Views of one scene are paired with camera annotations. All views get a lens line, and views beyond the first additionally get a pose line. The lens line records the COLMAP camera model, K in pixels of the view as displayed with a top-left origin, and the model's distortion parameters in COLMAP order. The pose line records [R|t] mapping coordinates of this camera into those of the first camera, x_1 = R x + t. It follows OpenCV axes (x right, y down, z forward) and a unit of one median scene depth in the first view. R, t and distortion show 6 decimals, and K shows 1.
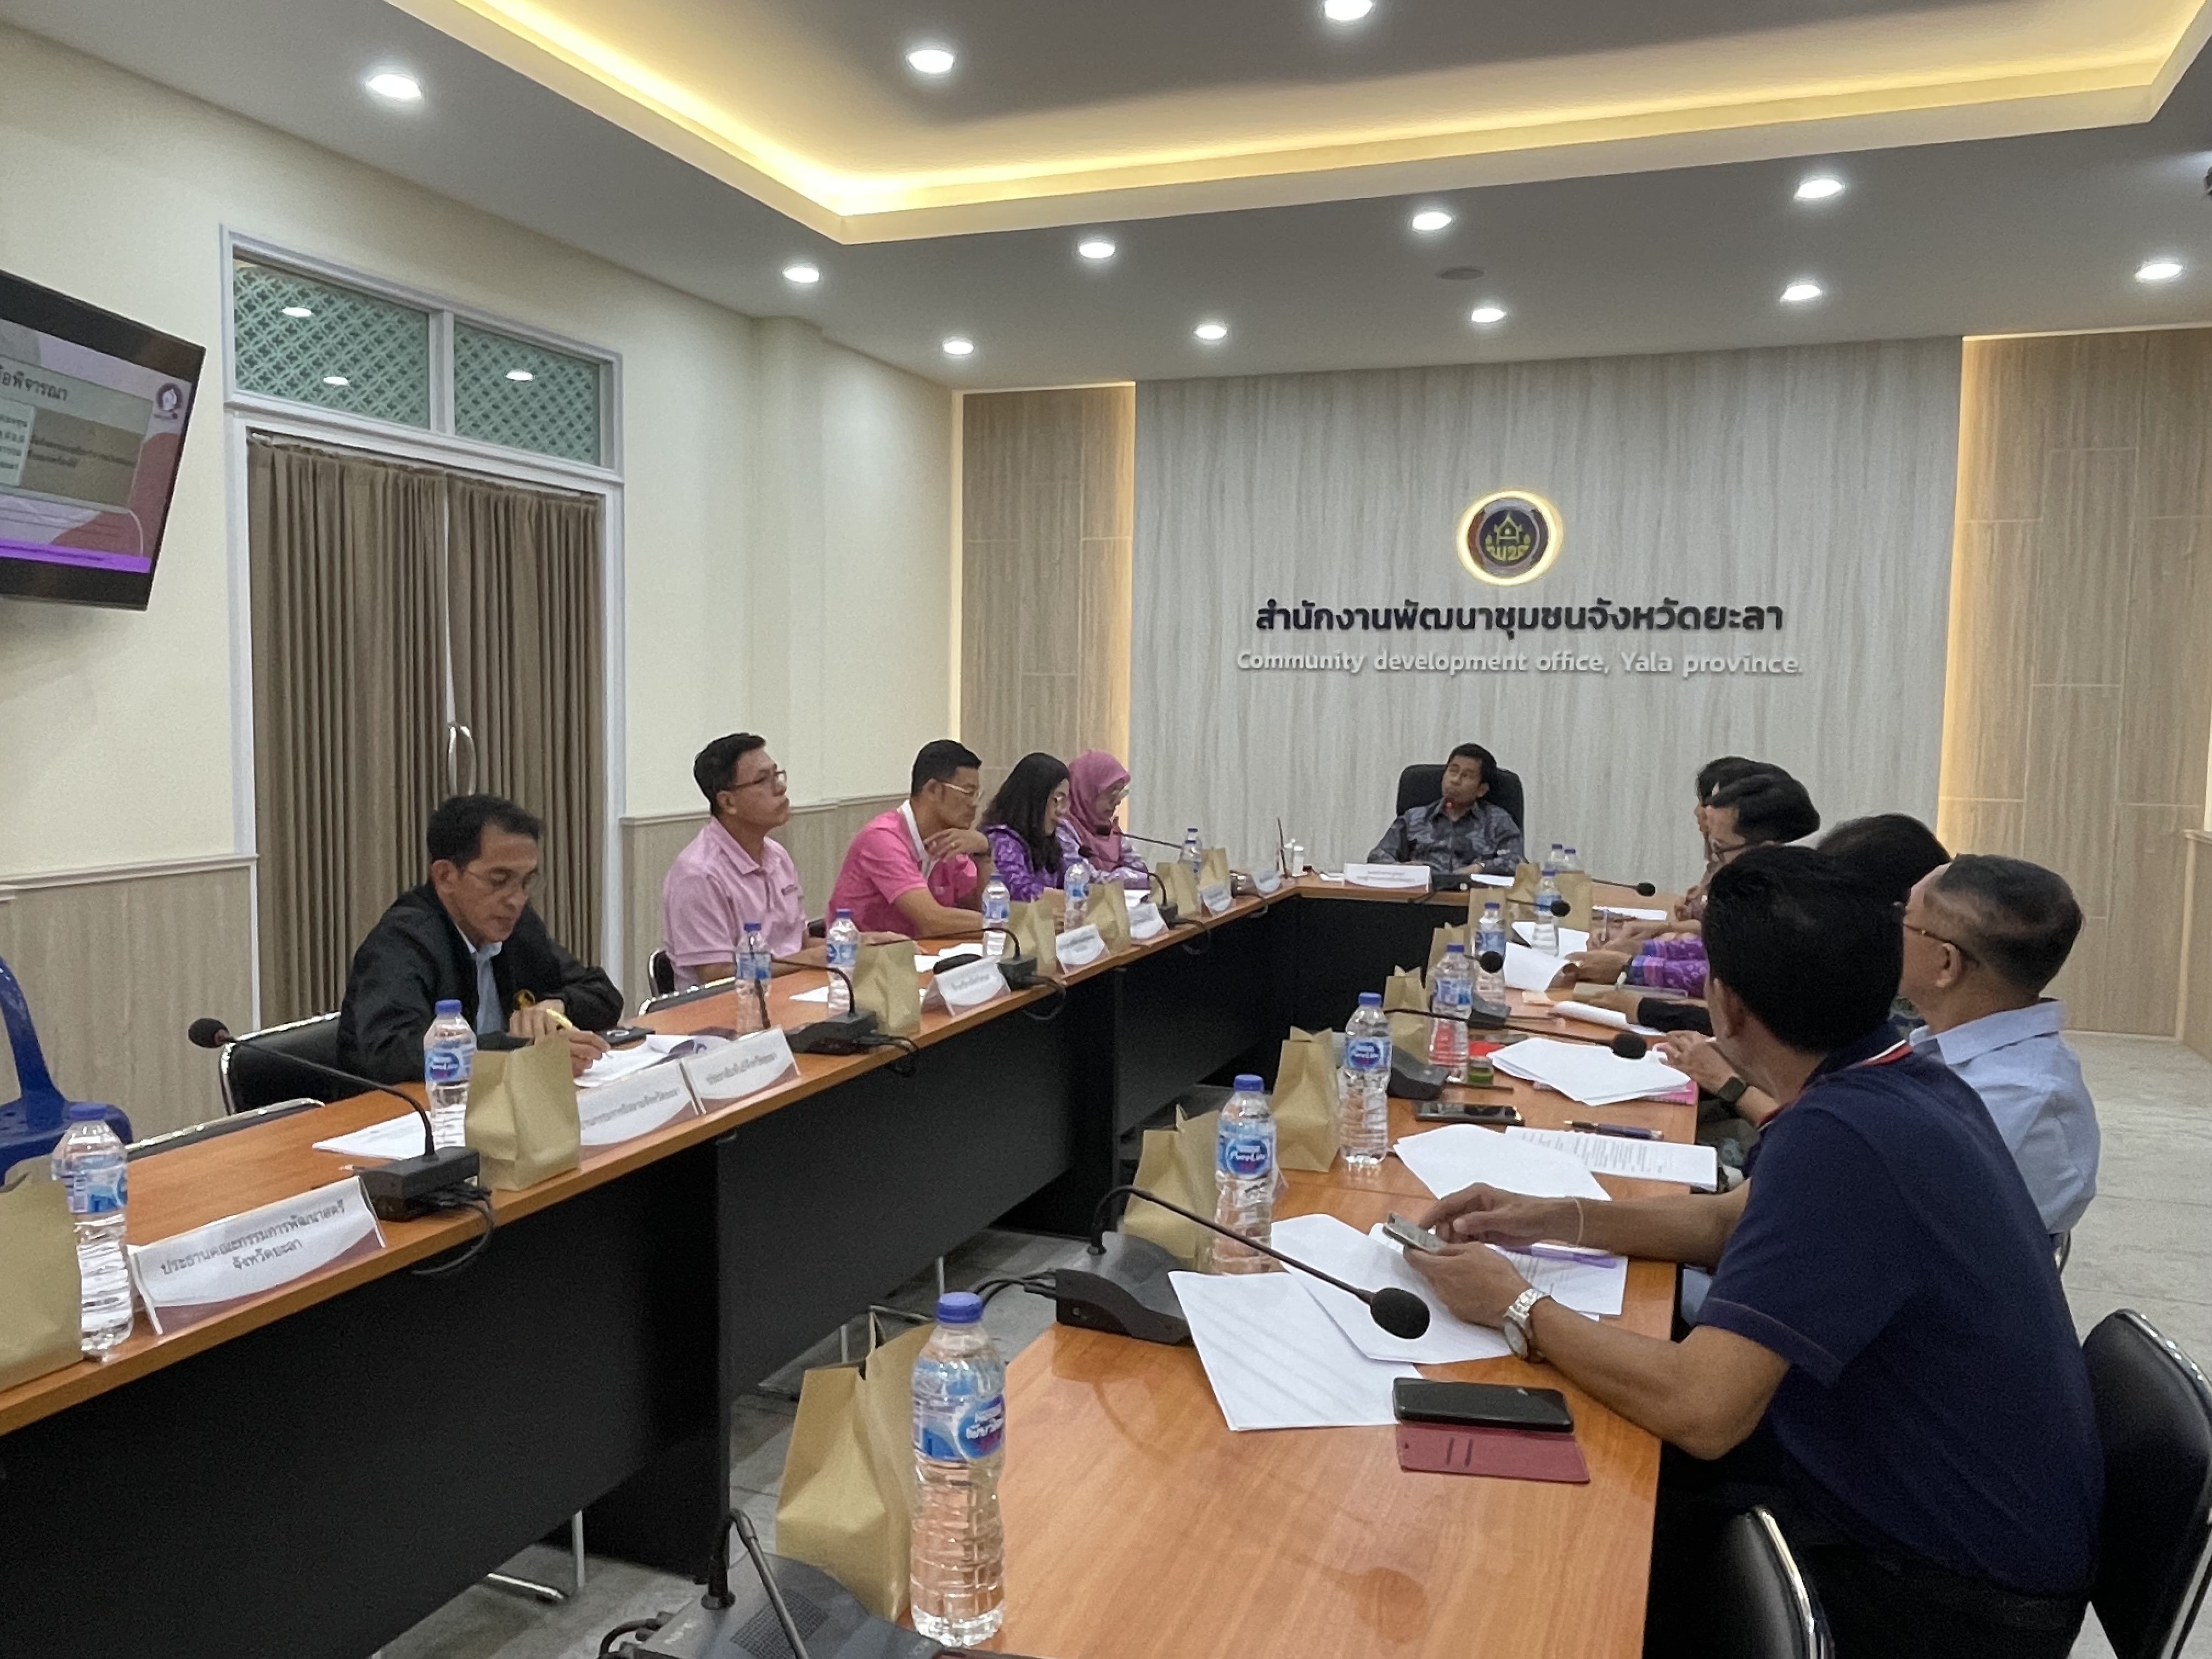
lens RADIAL K [[1650.0, 0, 1104.9], [0, 1650.0, 826.3], [0, 0, 1]] dist [0.027775, -0.059487]
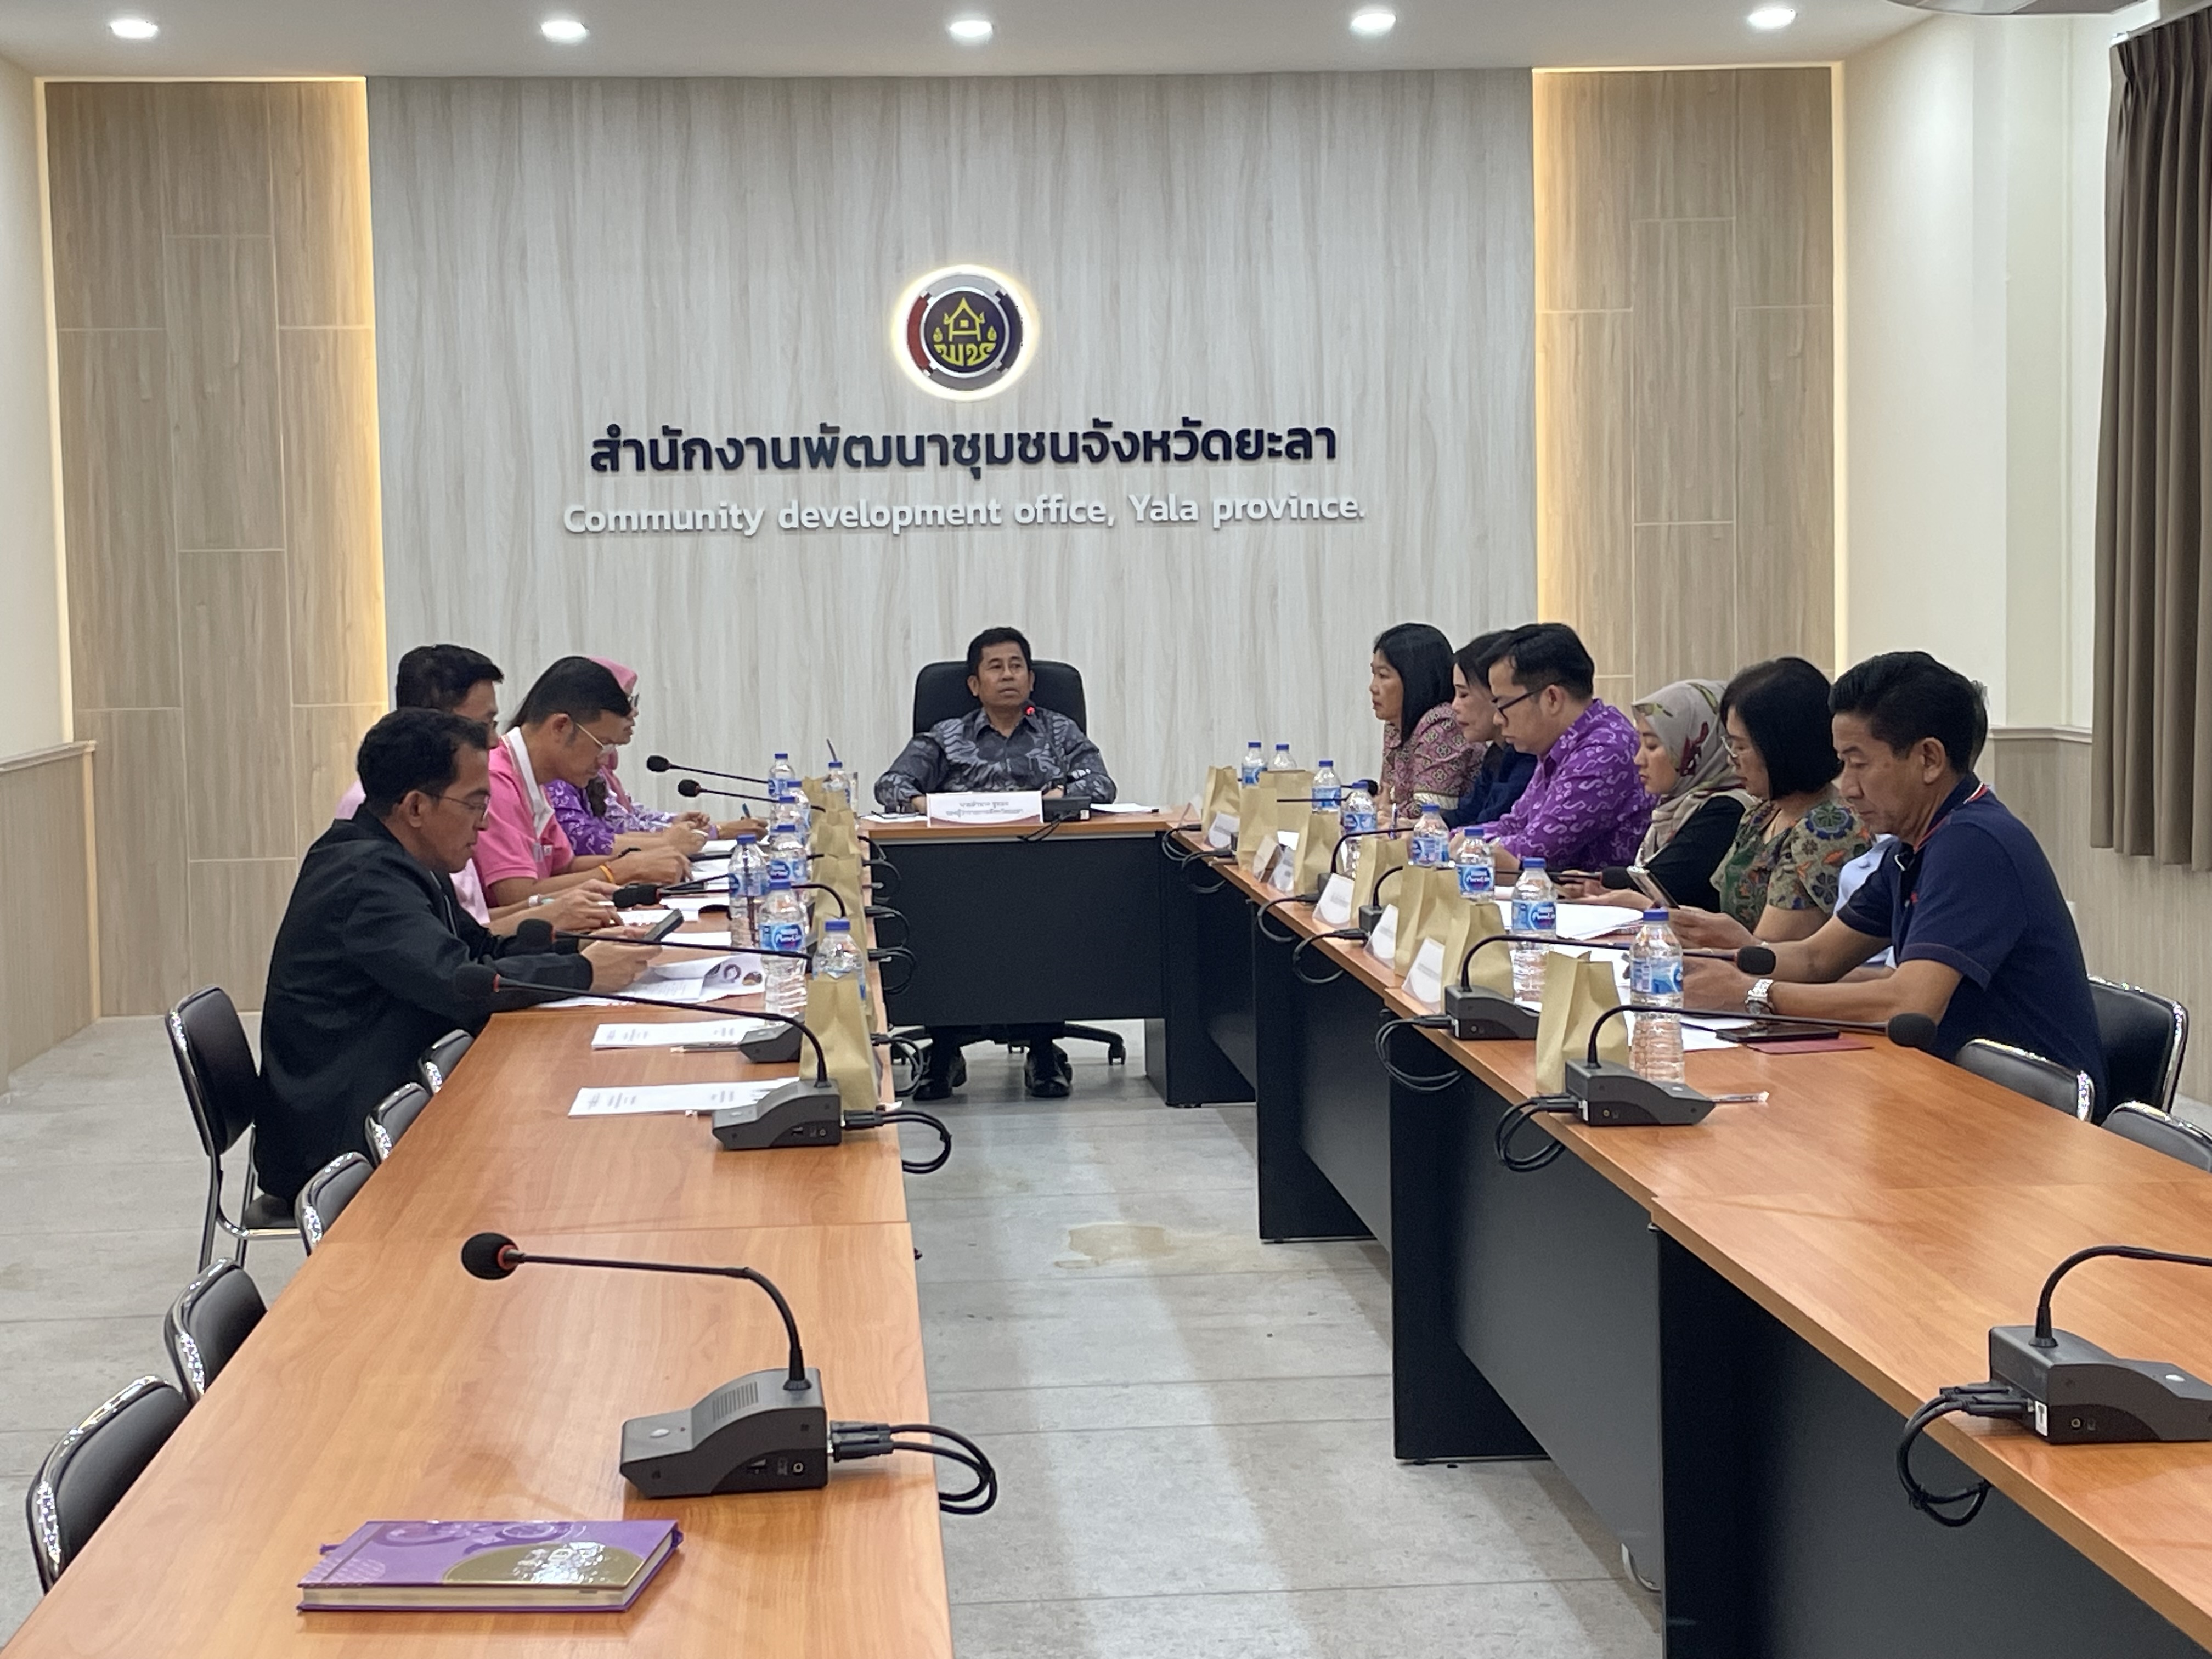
lens RADIAL K [[3339.2, 0, 1097.0], [0, 3339.2, 843.7], [0, 0, 1]] dist [-0.009166, 0.000000]
pose [[0.905770, -0.069316, 0.418063, -0.308818], [0.067497, 0.997536, 0.019155, 0.015372], [-0.418360, 0.010868, 0.908216, -0.289490]]
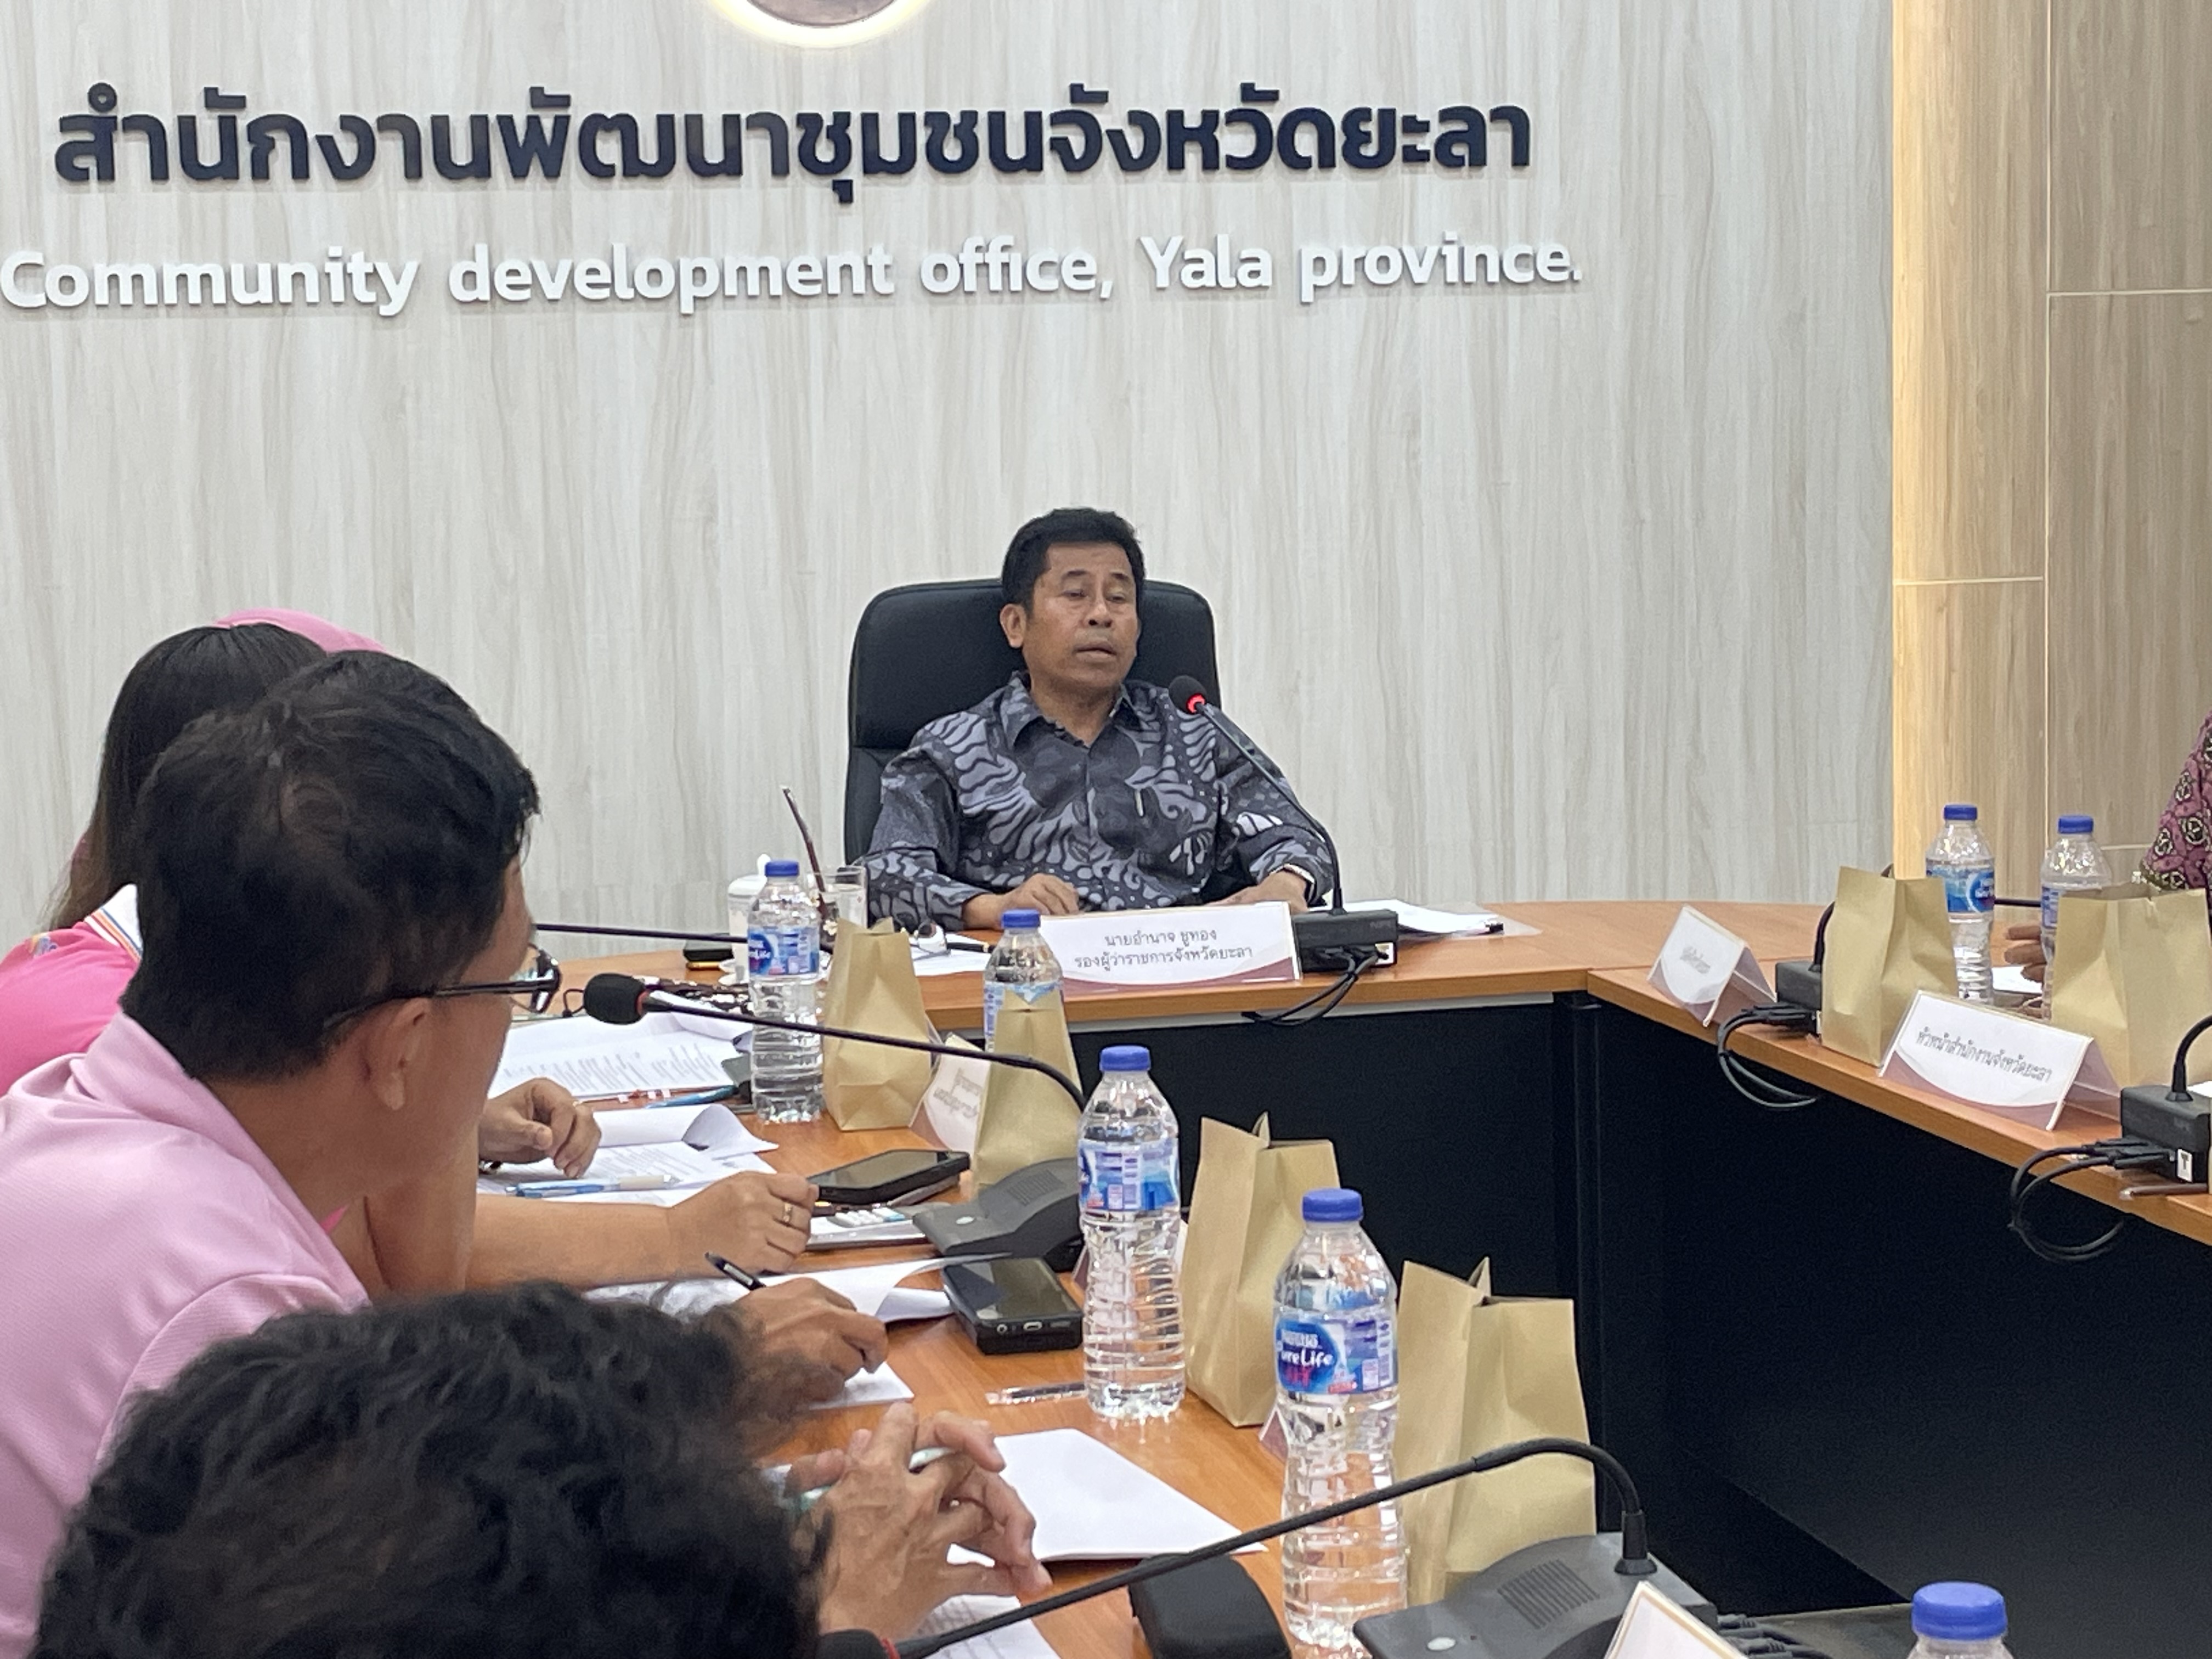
lens RADIAL K [[4084.0, 0, 1092.3], [0, 4084.0, 832.6], [0, 0, 1]] dist [0.046638, 0.000000]
pose [[0.830659, -0.097135, 0.548243, -0.197135], [0.080077, 0.995270, 0.055011, -0.026127], [-0.550993, -0.001794, 0.834508, 0.266689]]
